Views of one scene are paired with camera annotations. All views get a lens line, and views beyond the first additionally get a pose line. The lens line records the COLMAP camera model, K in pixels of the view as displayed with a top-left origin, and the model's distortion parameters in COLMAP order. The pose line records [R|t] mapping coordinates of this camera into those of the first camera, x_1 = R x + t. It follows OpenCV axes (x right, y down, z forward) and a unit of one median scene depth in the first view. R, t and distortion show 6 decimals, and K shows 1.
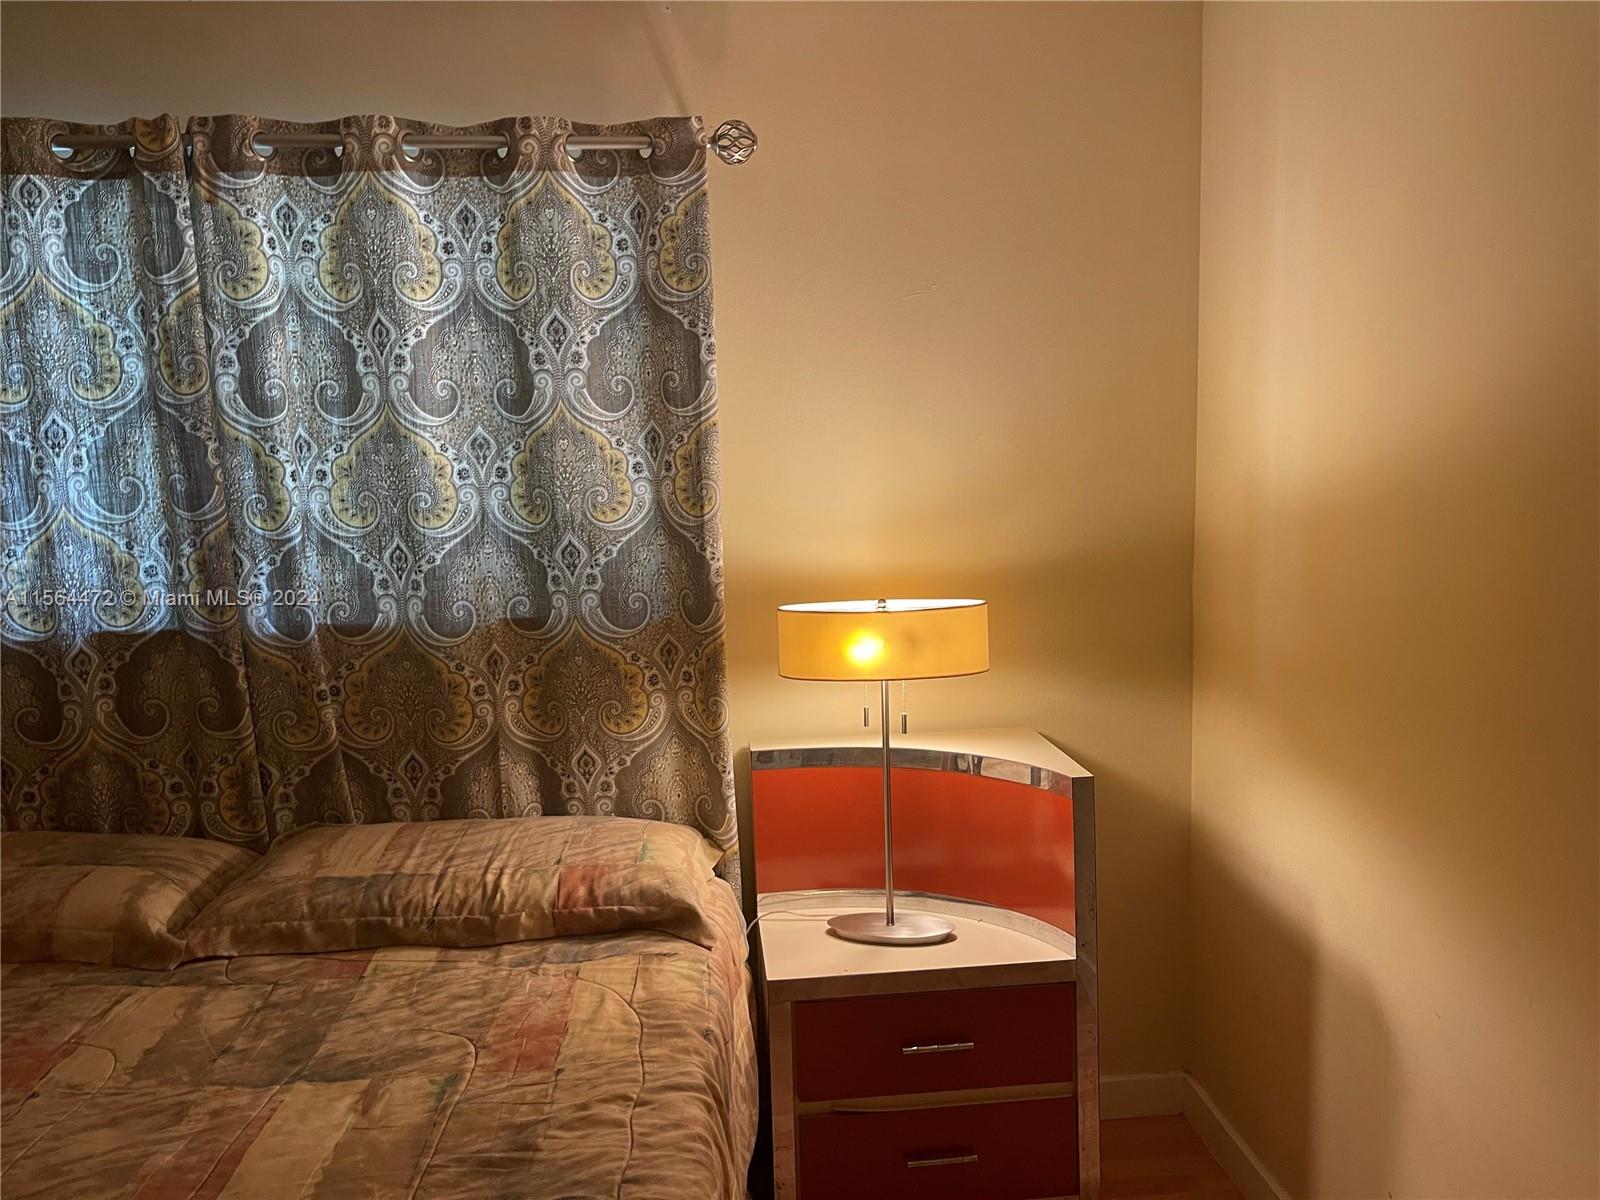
lens RADIAL K [[1208.4, 0, 811.1], [0, 1208.4, 588.8], [0, 0, 1]] dist [0.067087, -0.086686]
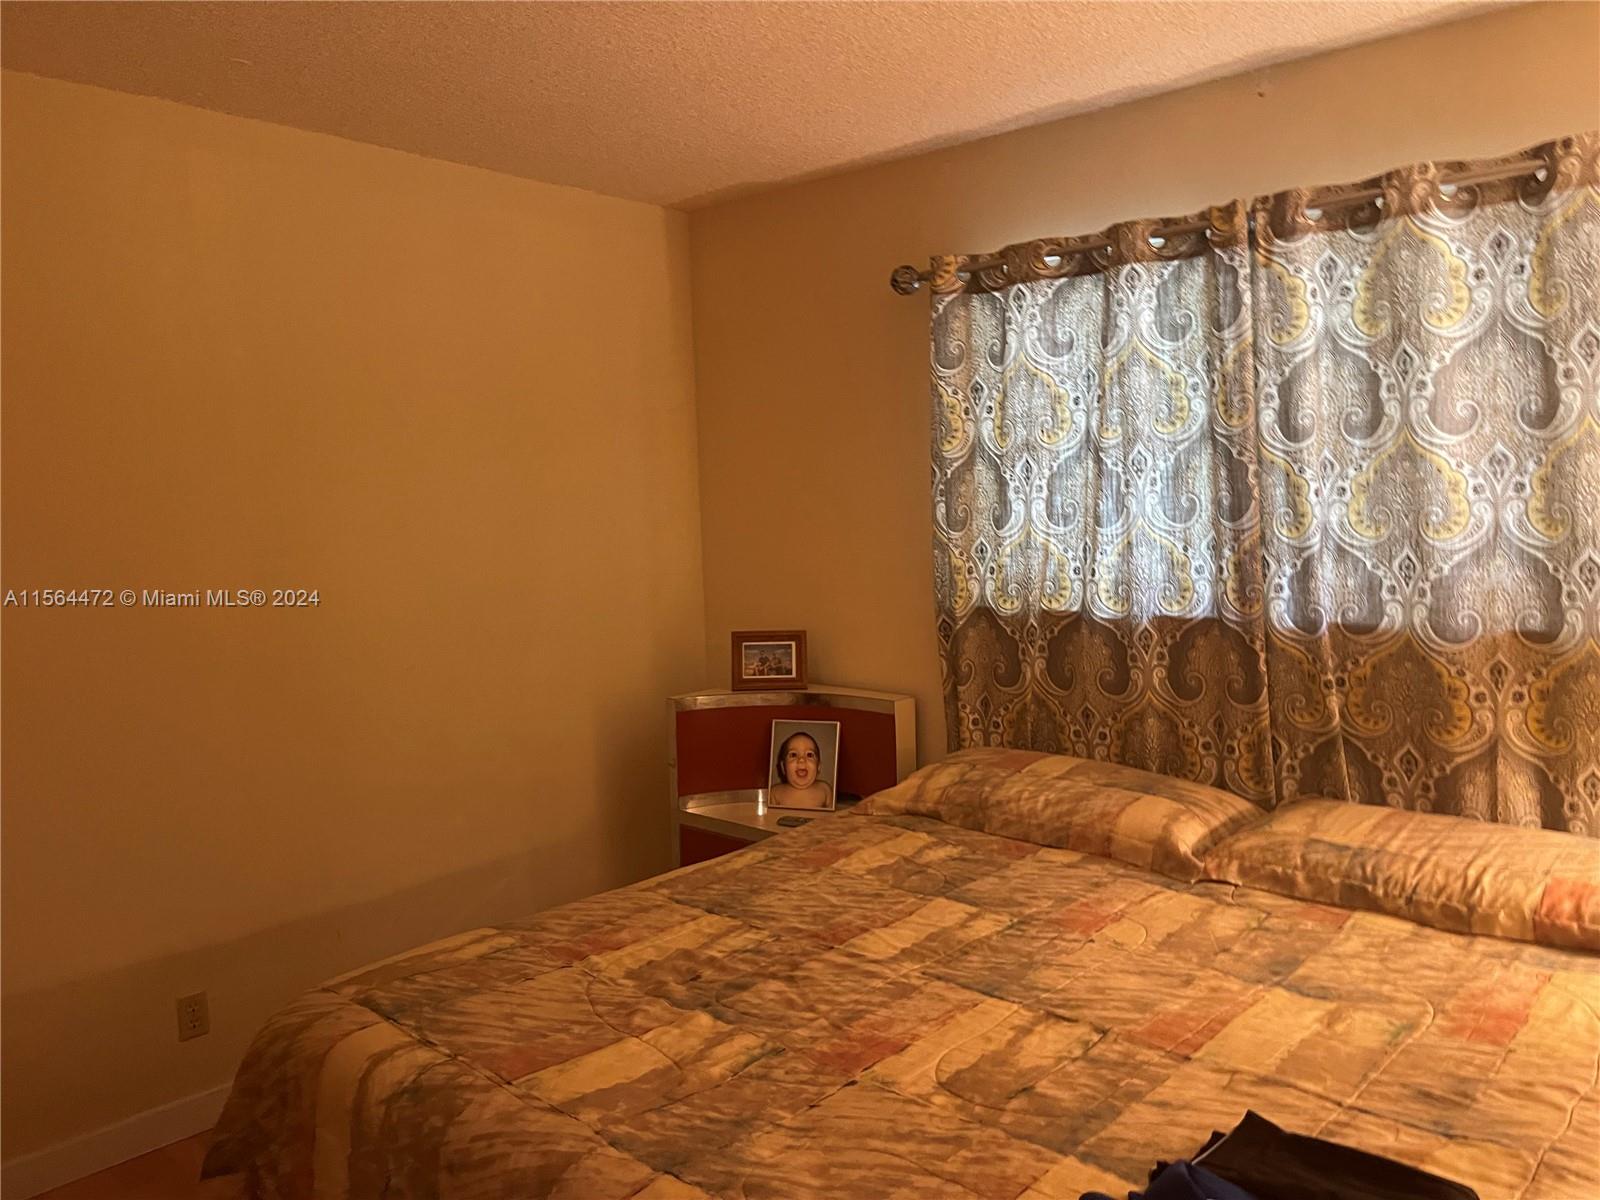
lens RADIAL K [[1208.4, 0, 820.6], [0, 1208.4, 607.7], [0, 0, 1]] dist [0.067087, -0.086686]
pose [[0.691084, 0.065490, -0.719801, 0.089806], [-0.055975, 0.997745, 0.037036, 0.000203], [0.720603, 0.014696, 0.693192, -0.139488]]
